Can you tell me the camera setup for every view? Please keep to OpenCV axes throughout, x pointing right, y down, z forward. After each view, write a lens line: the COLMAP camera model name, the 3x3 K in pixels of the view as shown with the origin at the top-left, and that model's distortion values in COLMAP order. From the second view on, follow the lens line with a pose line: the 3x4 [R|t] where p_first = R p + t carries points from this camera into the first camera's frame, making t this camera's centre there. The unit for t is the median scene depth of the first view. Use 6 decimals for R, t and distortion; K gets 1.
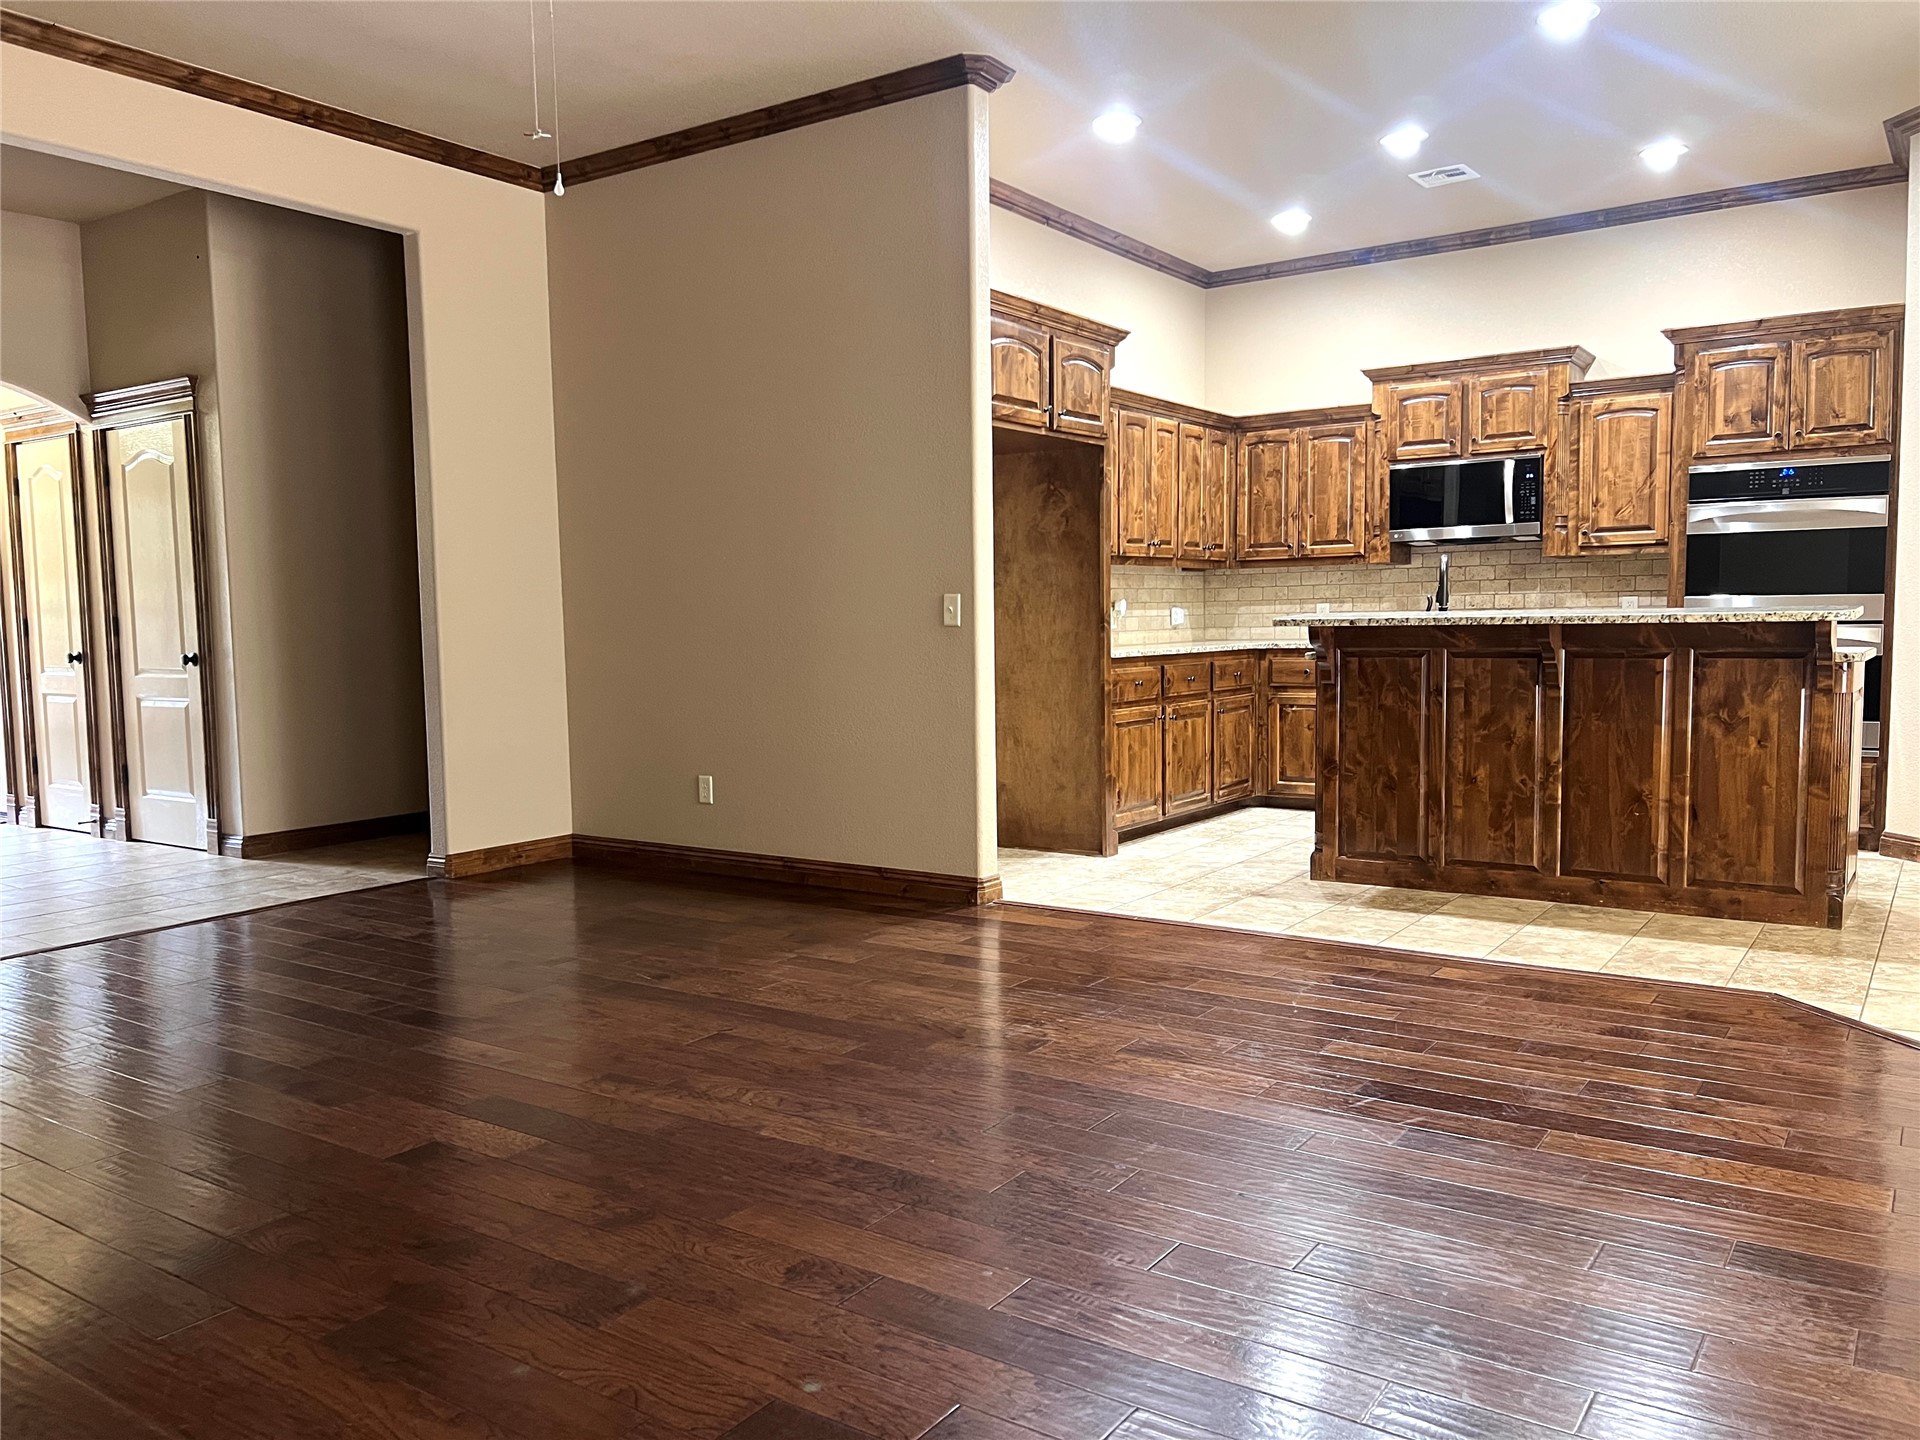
lens RADIAL K [[1450.0, 0, 973.1], [0, 1450.0, 743.9], [0, 0, 1]] dist [0.080244, -0.098565]
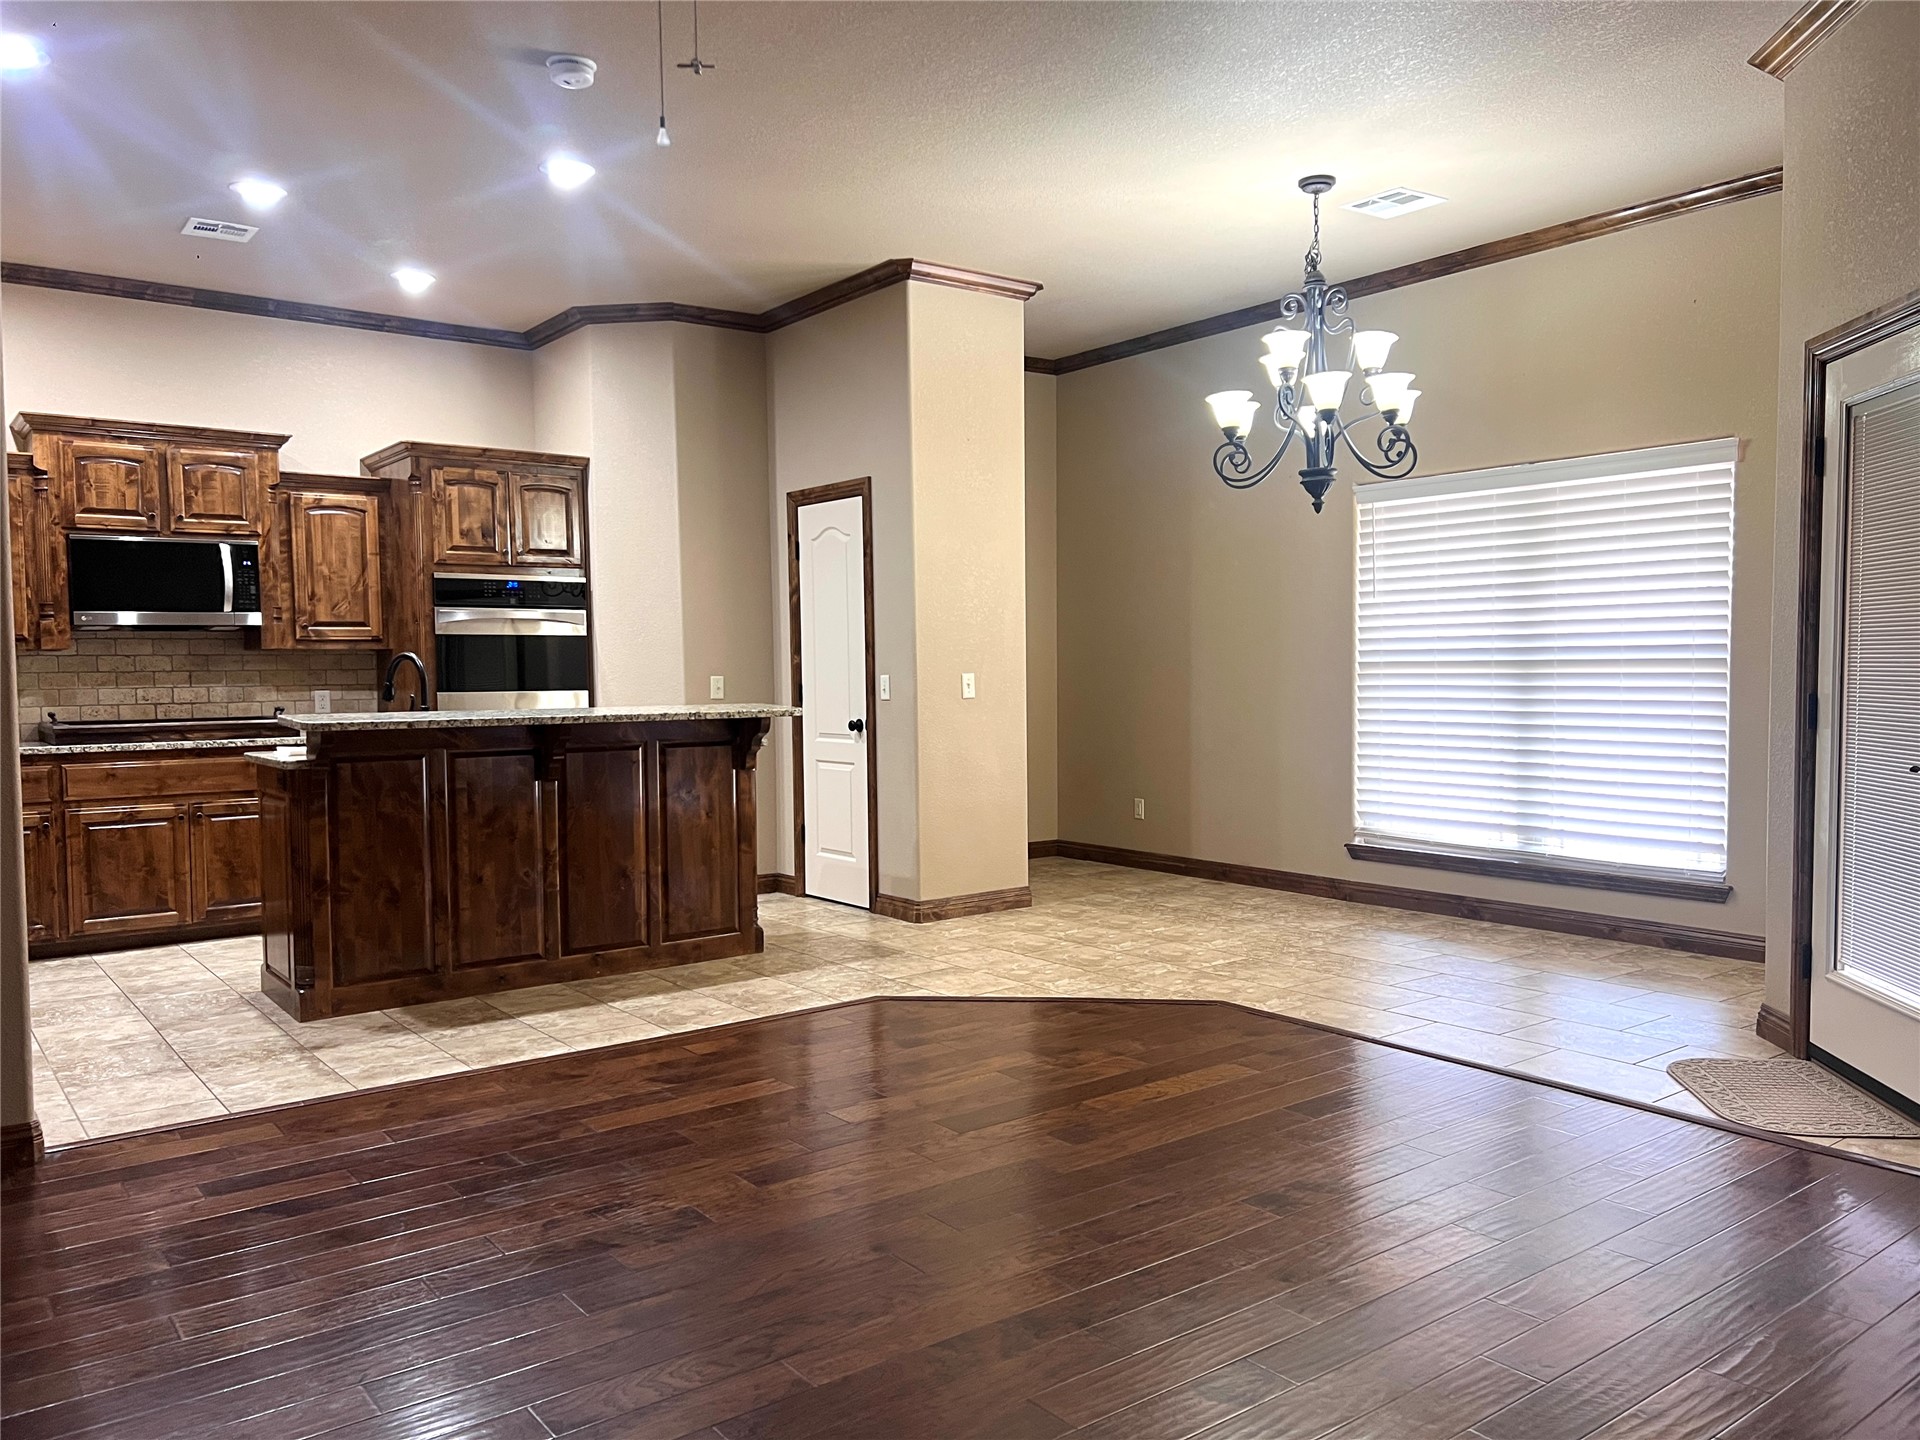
lens RADIAL K [[1450.0, 0, 973.1], [0, 1450.0, 743.9], [0, 0, 1]] dist [0.080244, -0.098565]
pose [[0.310247, -0.040175, 0.949807, -0.460704], [0.089901, 0.995869, 0.012758, -0.046140], [-0.946396, 0.081430, 0.312577, 0.336962]]
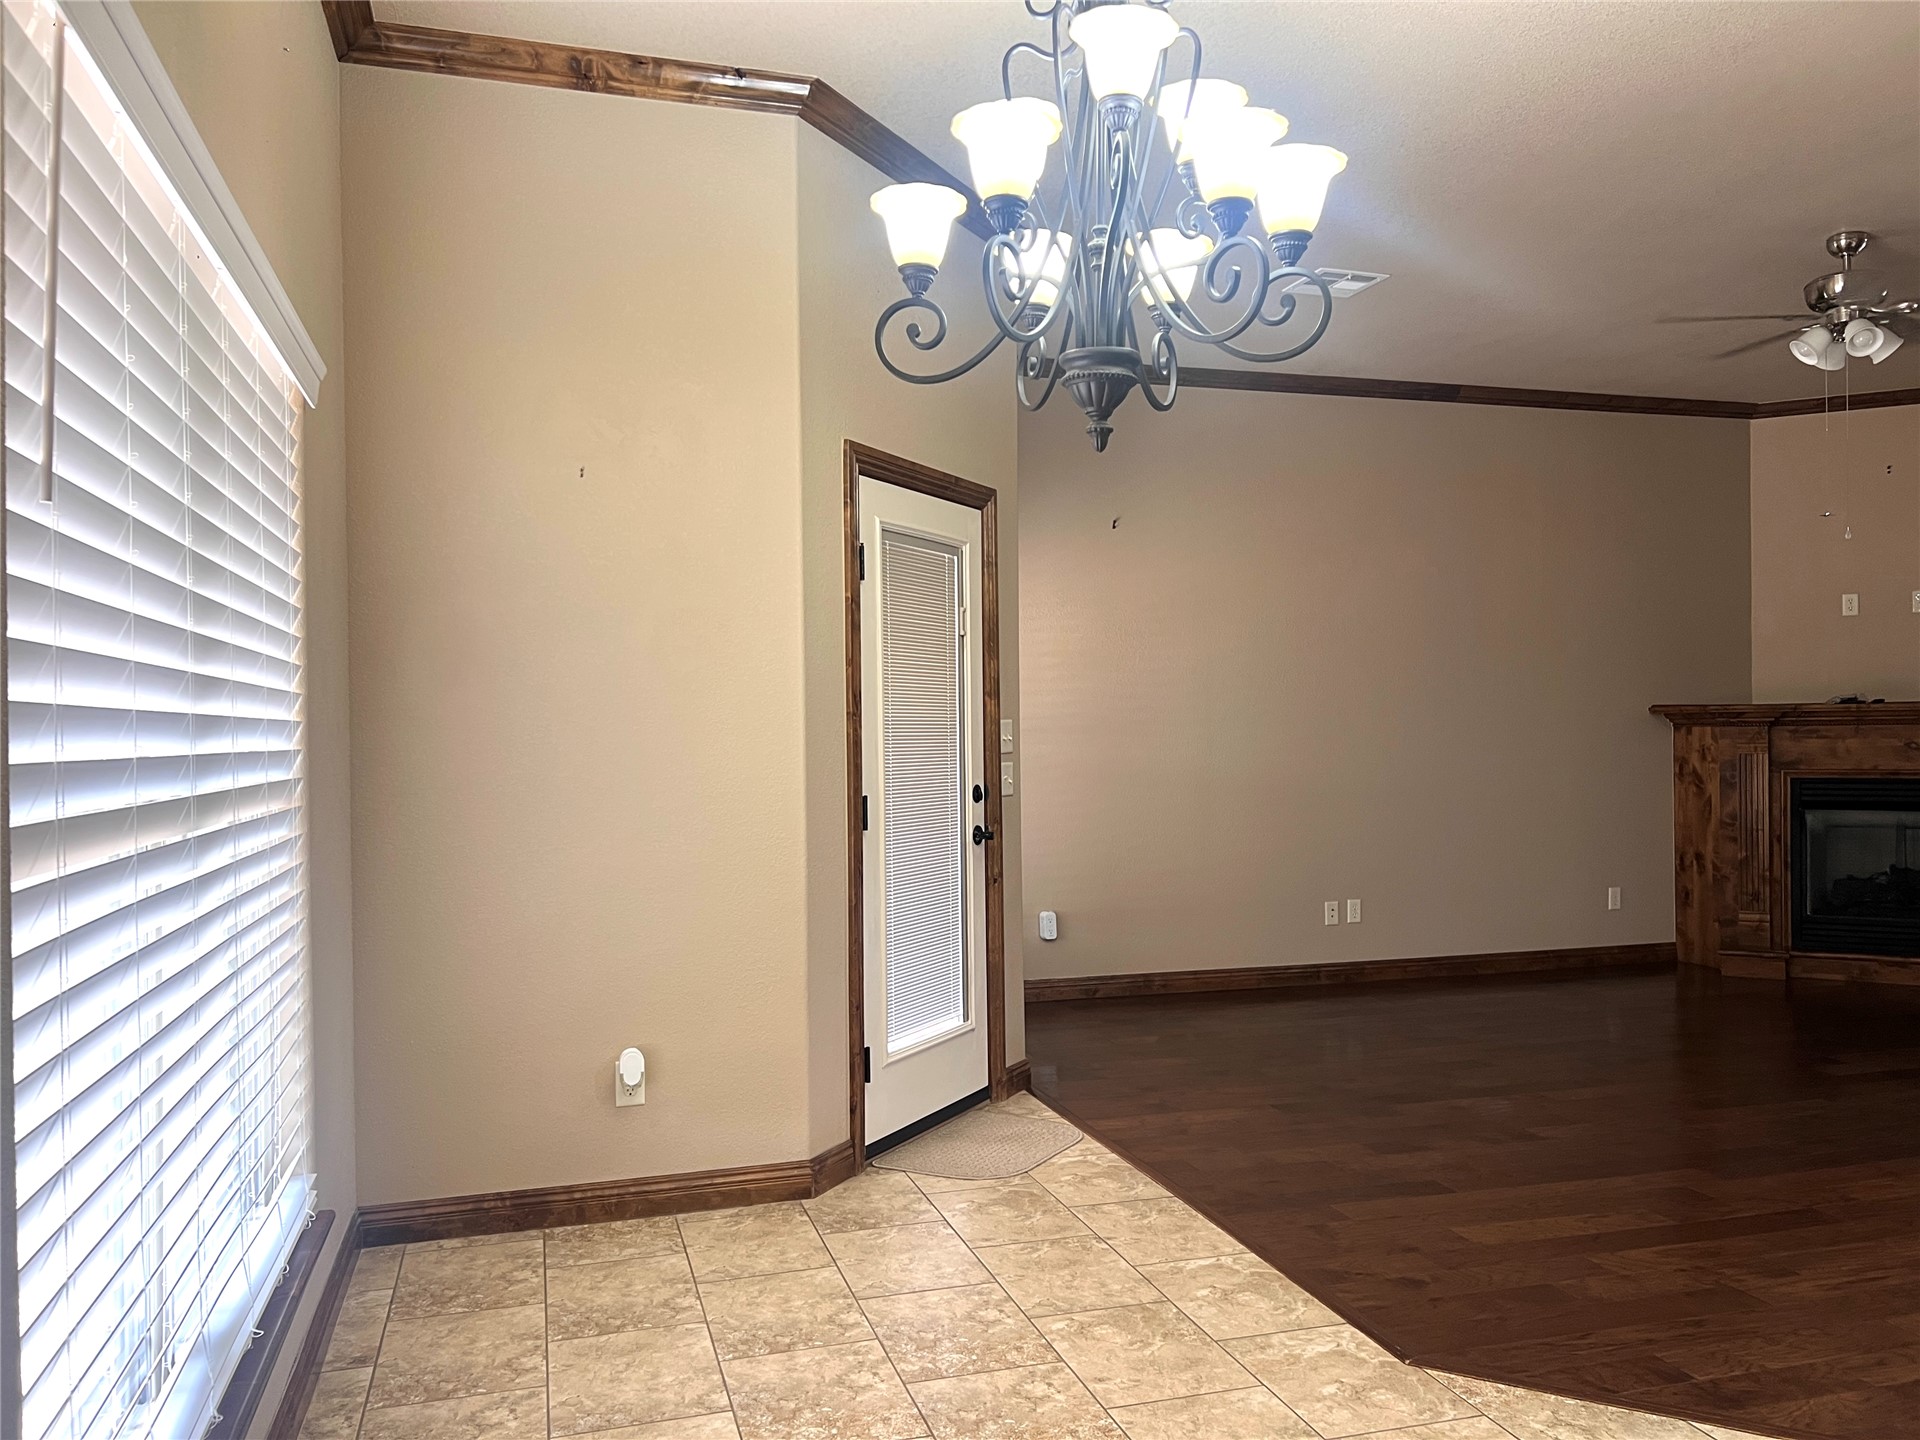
lens RADIAL K [[1450.0, 0, 973.1], [0, 1450.0, 743.9], [0, 0, 1]] dist [0.080244, -0.098565]
pose [[-0.629033, 0.029578, -0.776815, 0.894543], [-0.048051, 0.995886, 0.076829, -0.108330], [0.775892, 0.085655, -0.625024, 0.662994]]
